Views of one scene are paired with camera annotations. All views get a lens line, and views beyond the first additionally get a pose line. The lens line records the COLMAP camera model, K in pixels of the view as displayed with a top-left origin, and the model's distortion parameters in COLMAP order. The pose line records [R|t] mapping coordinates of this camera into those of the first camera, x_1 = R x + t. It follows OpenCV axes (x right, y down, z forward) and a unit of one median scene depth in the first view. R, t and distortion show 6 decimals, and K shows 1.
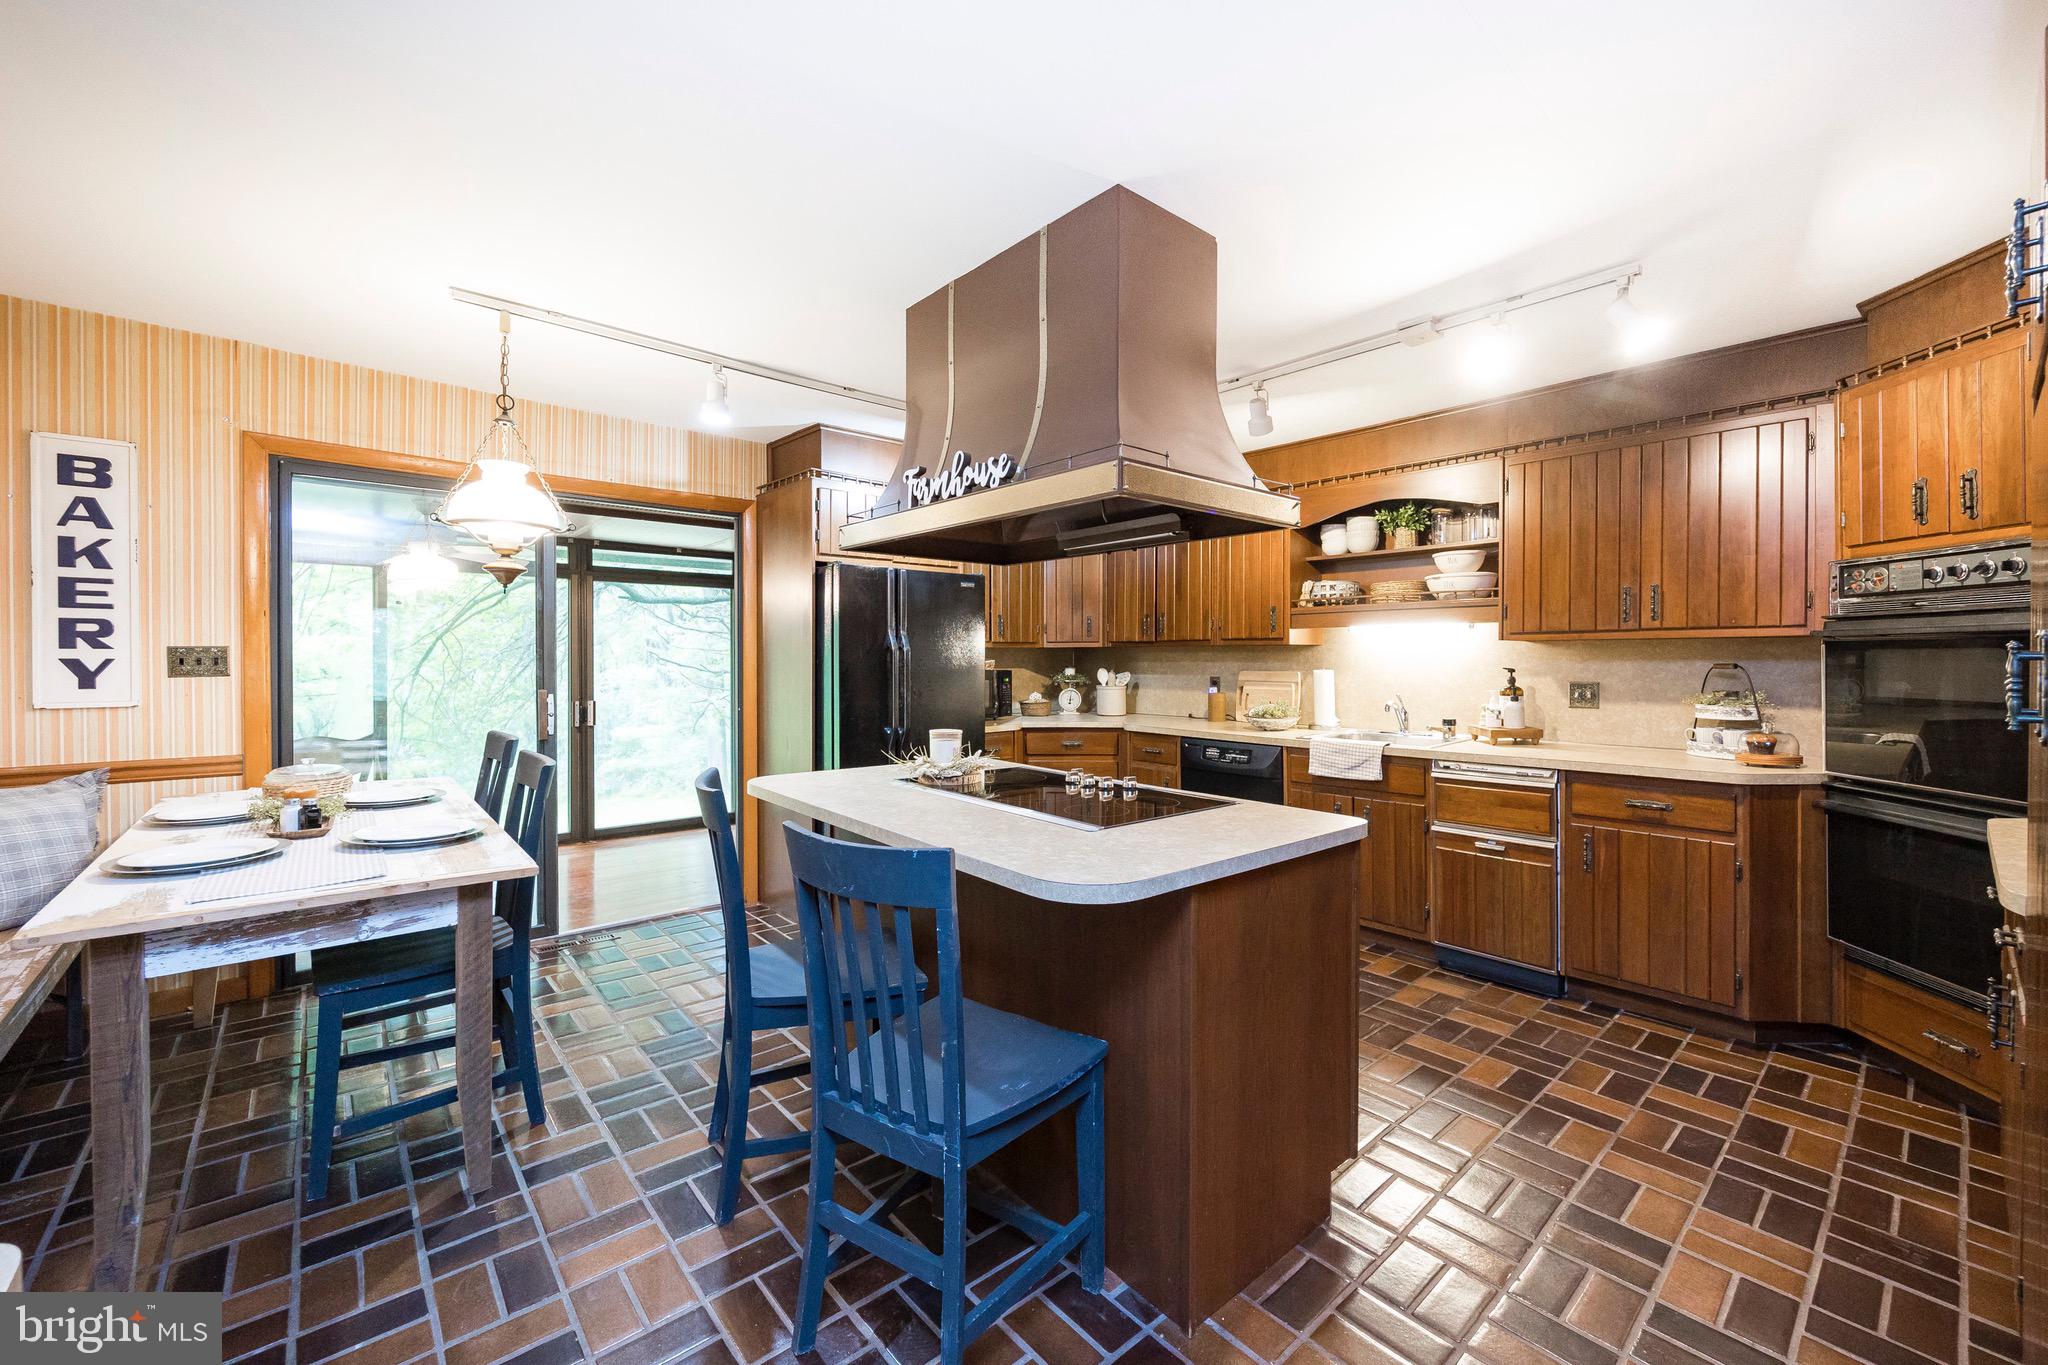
lens RADIAL K [[817.7, 0, 1033.0], [0, 817.7, 671.4], [0, 0, 1]] dist [0.002695, -0.000941]
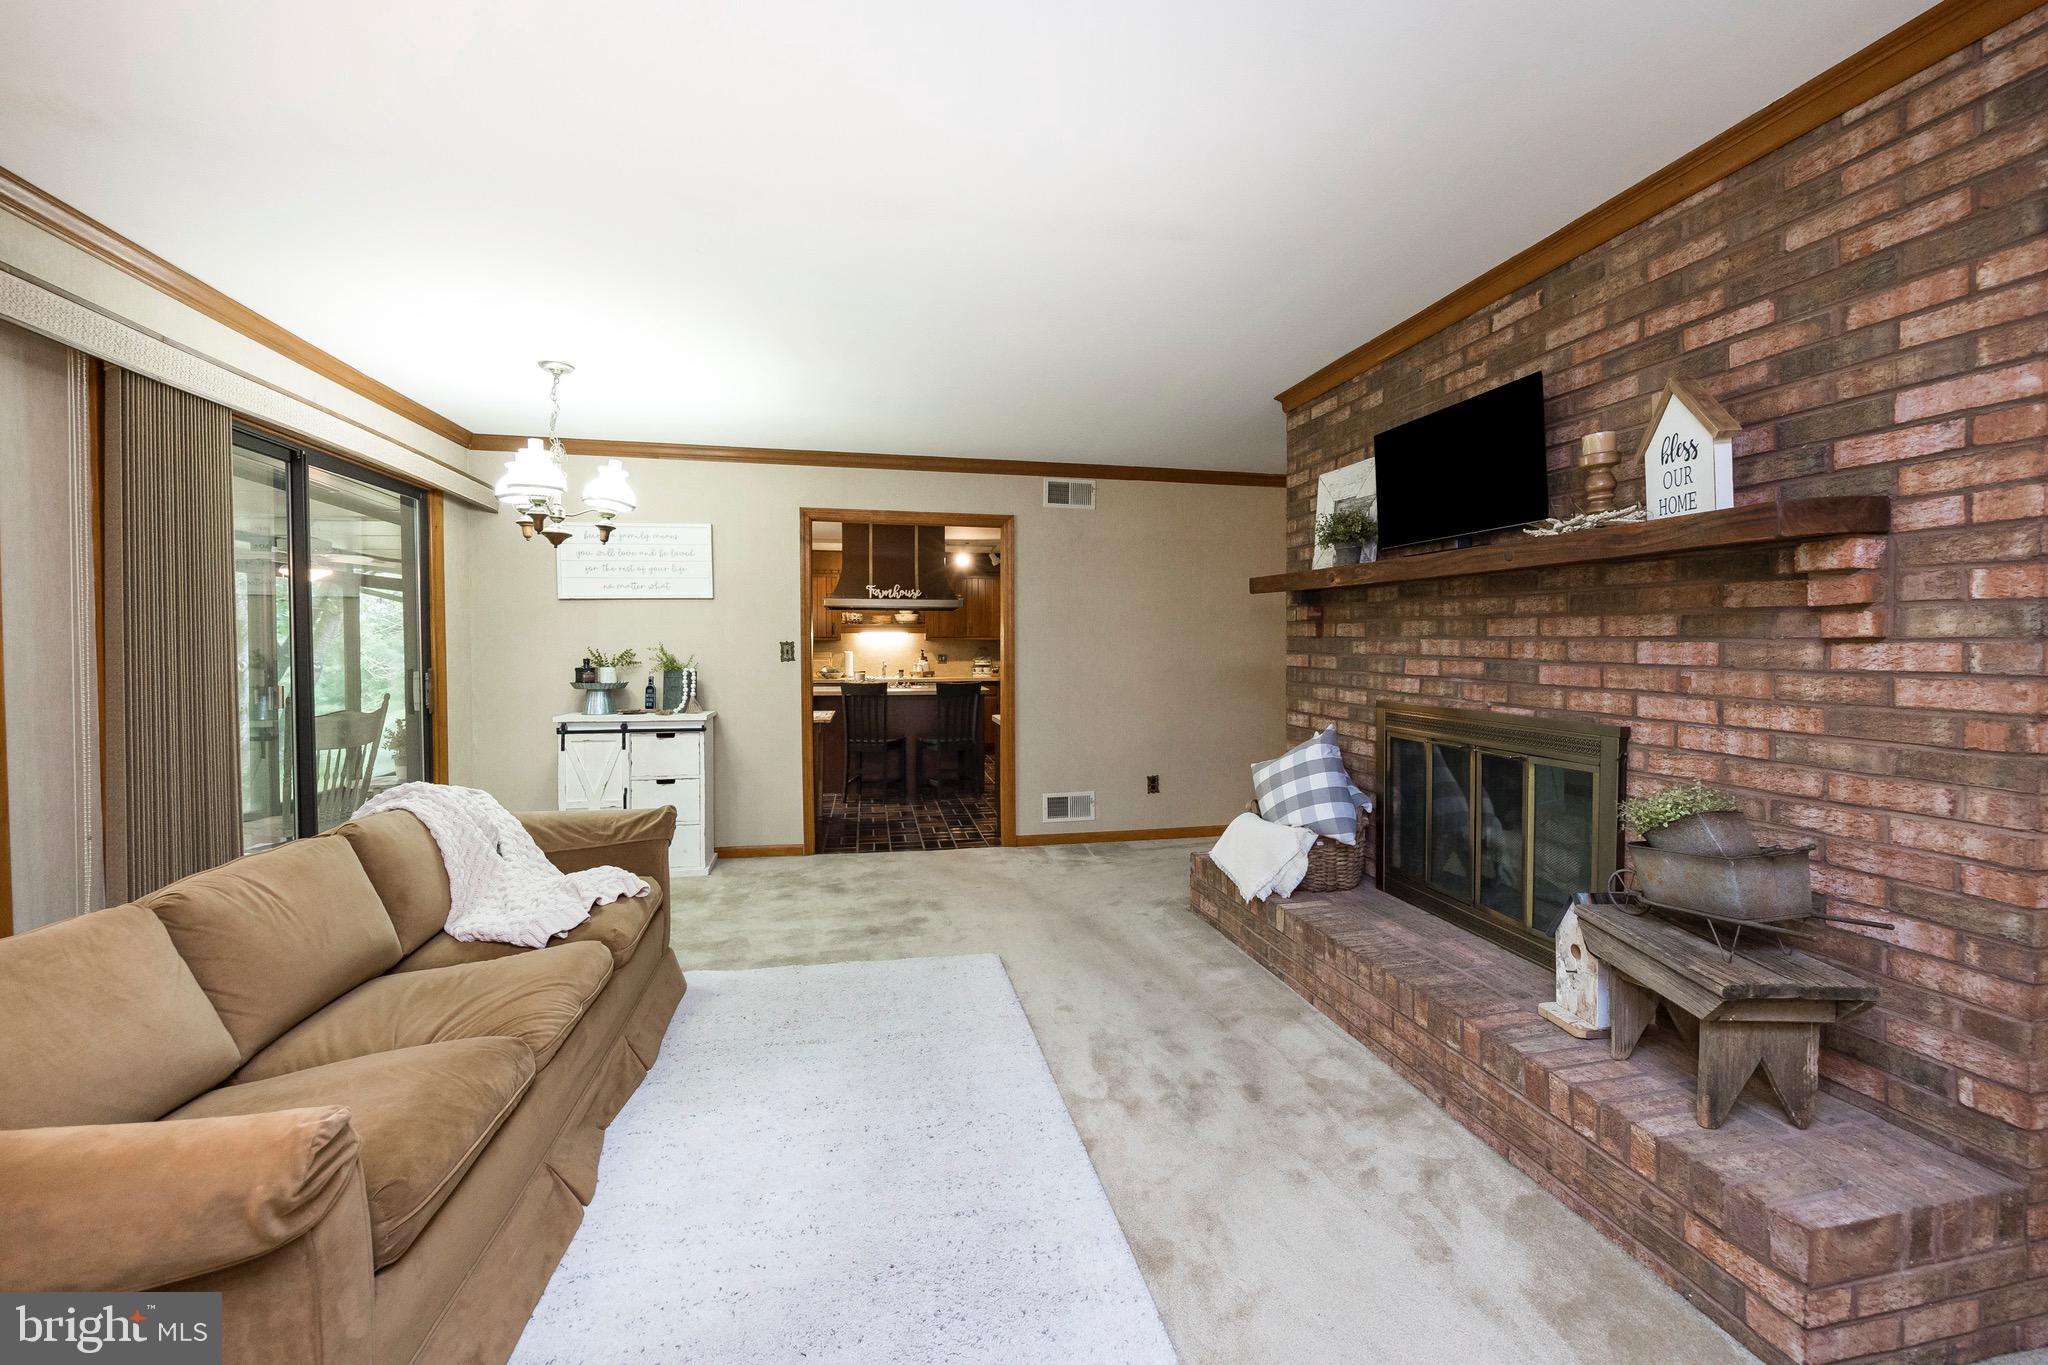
lens RADIAL K [[817.7, 0, 1024.1], [0, 817.7, 663.5], [0, 0, 1]] dist [0.002695, -0.000941]
pose [[0.496741, -0.021923, 0.867622, -2.149986], [0.018779, 0.999718, 0.014509, 0.011629], [-0.867696, 0.009086, 0.497013, -0.882696]]
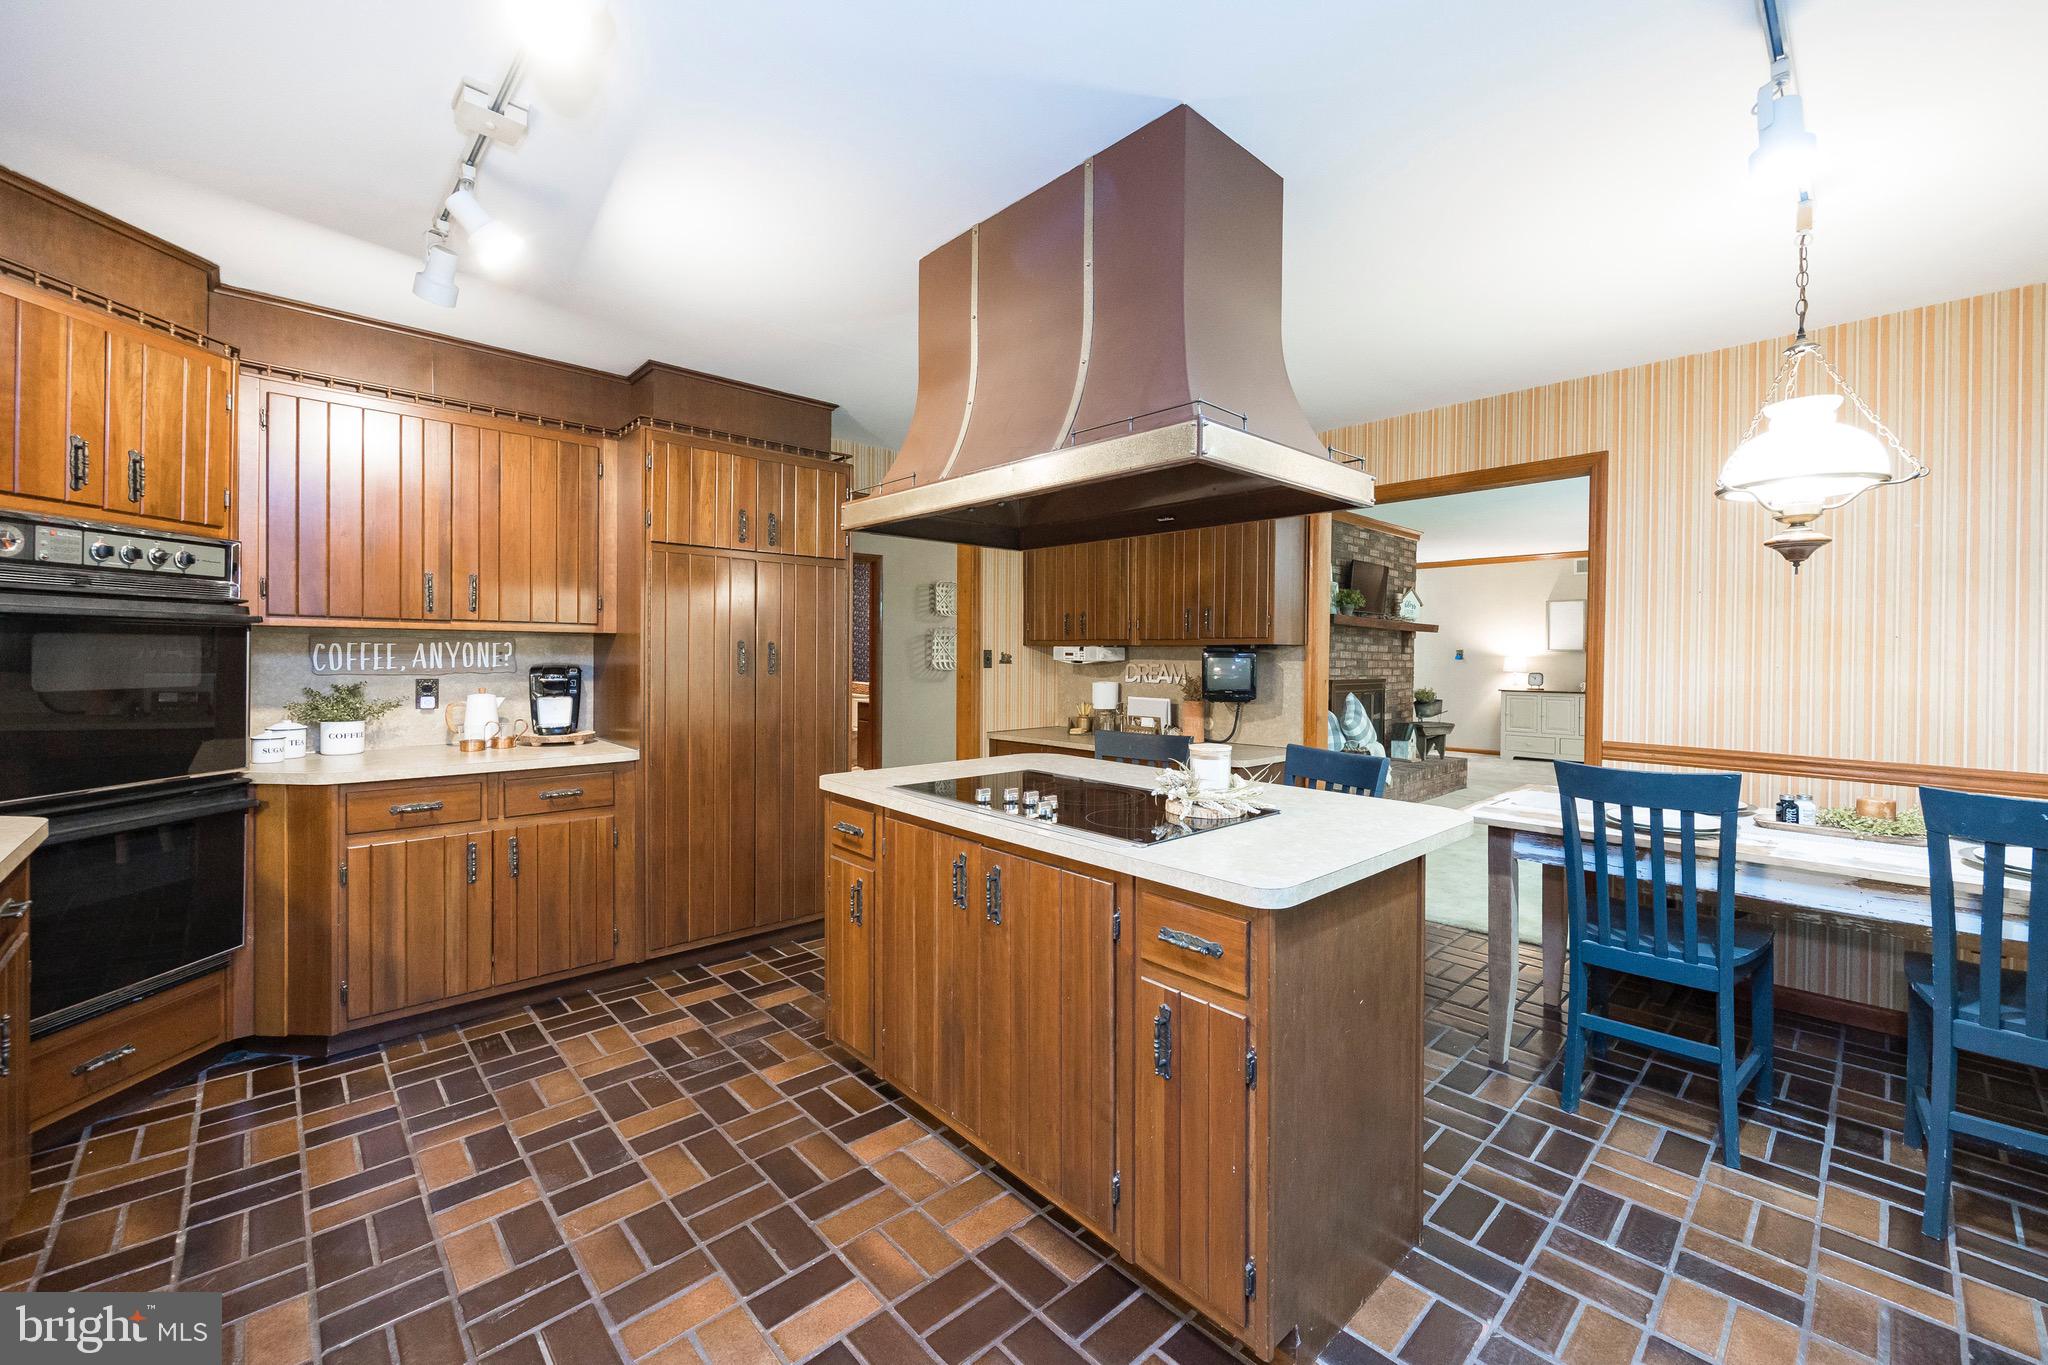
lens RADIAL K [[817.7, 0, 1027.2], [0, 817.7, 665.1], [0, 0, 1]] dist [0.002695, -0.000941]
pose [[-0.999317, -0.007657, -0.036160, 0.096187], [-0.008854, 0.999414, 0.033063, -0.027401], [0.035885, 0.033361, -0.998799, 1.653444]]
